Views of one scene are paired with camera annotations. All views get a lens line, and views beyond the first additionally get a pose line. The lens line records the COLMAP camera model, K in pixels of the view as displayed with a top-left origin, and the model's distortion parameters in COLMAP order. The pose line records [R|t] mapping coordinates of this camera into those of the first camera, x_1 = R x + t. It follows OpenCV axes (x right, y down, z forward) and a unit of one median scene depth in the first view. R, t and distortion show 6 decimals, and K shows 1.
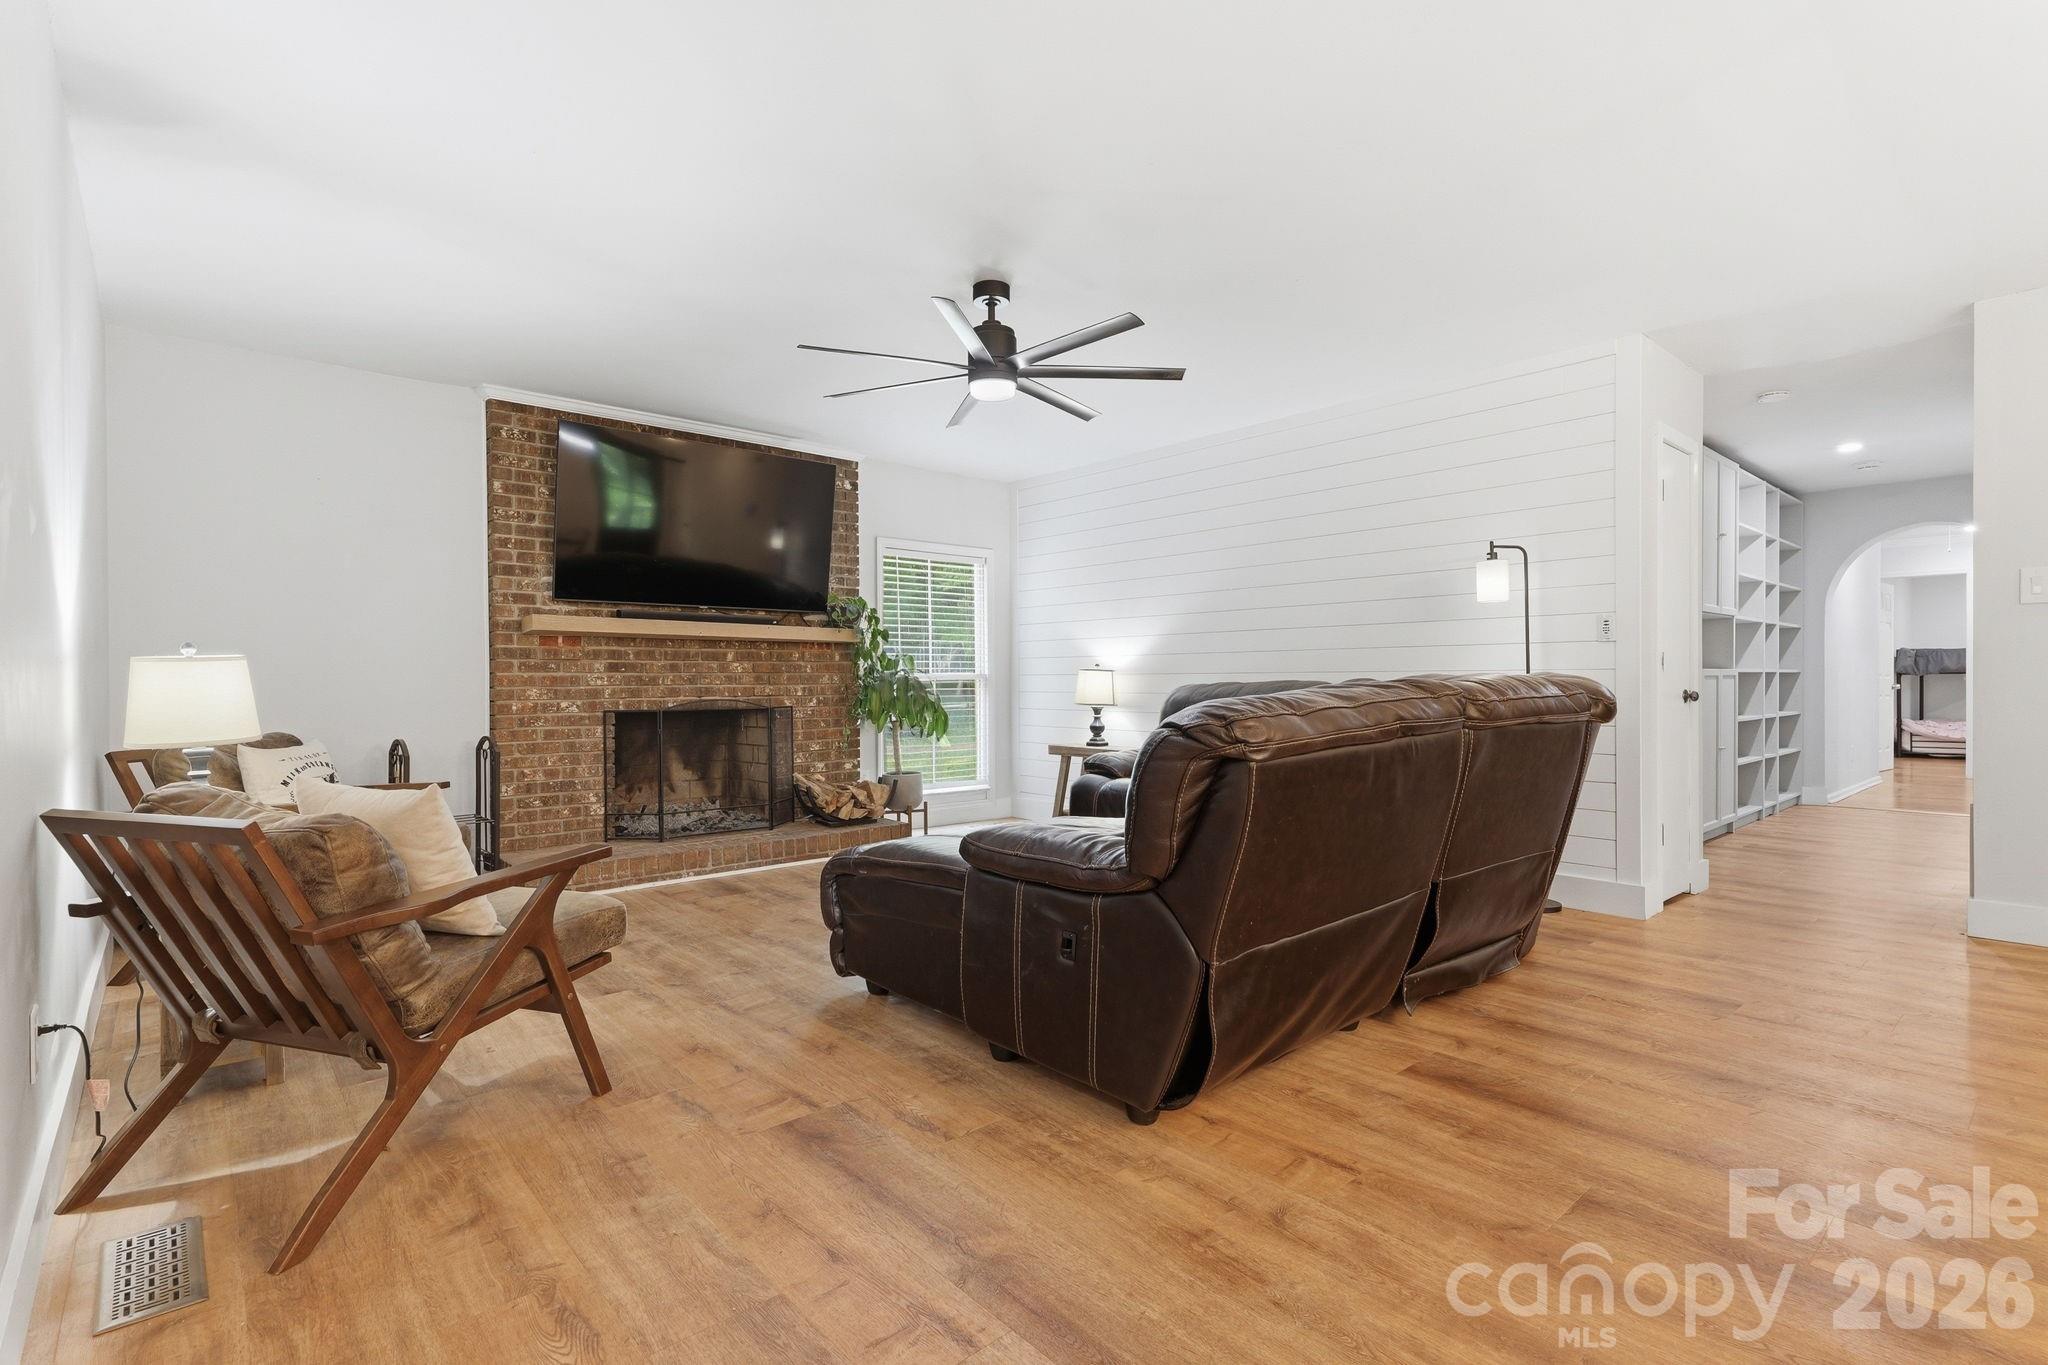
lens RADIAL K [[963.7, 0, 1030.2], [0, 963.7, 685.1], [0, 0, 1]] dist [0.005646, 0.000441]
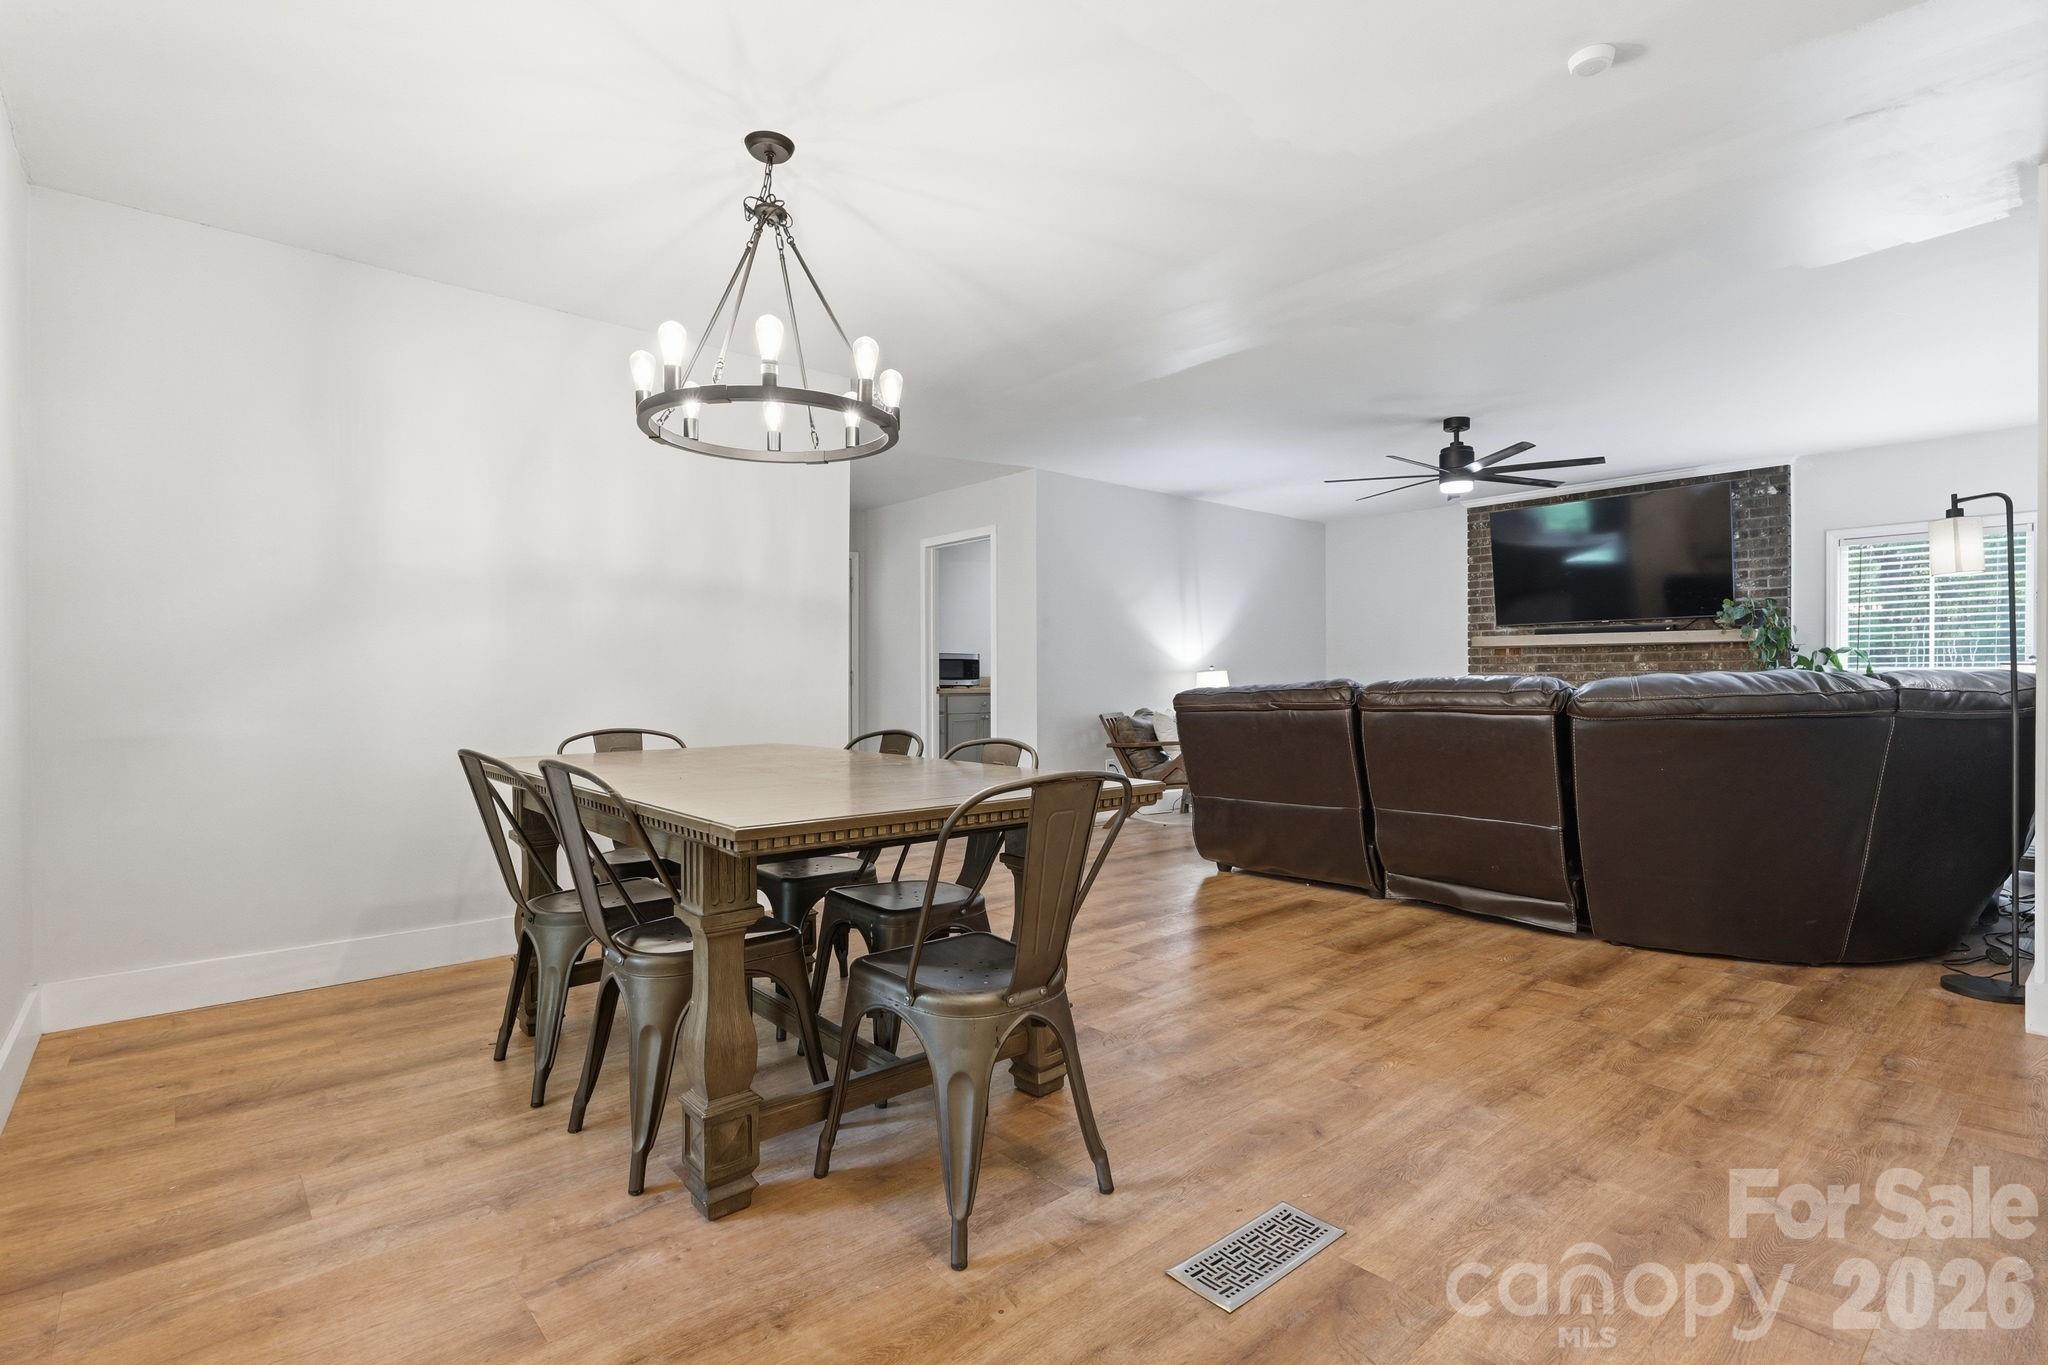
lens RADIAL K [[948.9, 0, 1032.7], [0, 948.9, 679.3], [0, 0, 1]] dist [-0.002081, -0.000243]
pose [[-0.002500, 0.003120, -0.999992, 1.453068], [-0.002812, 0.999991, 0.003127, -0.005423], [0.999993, 0.002820, -0.002491, 0.334198]]
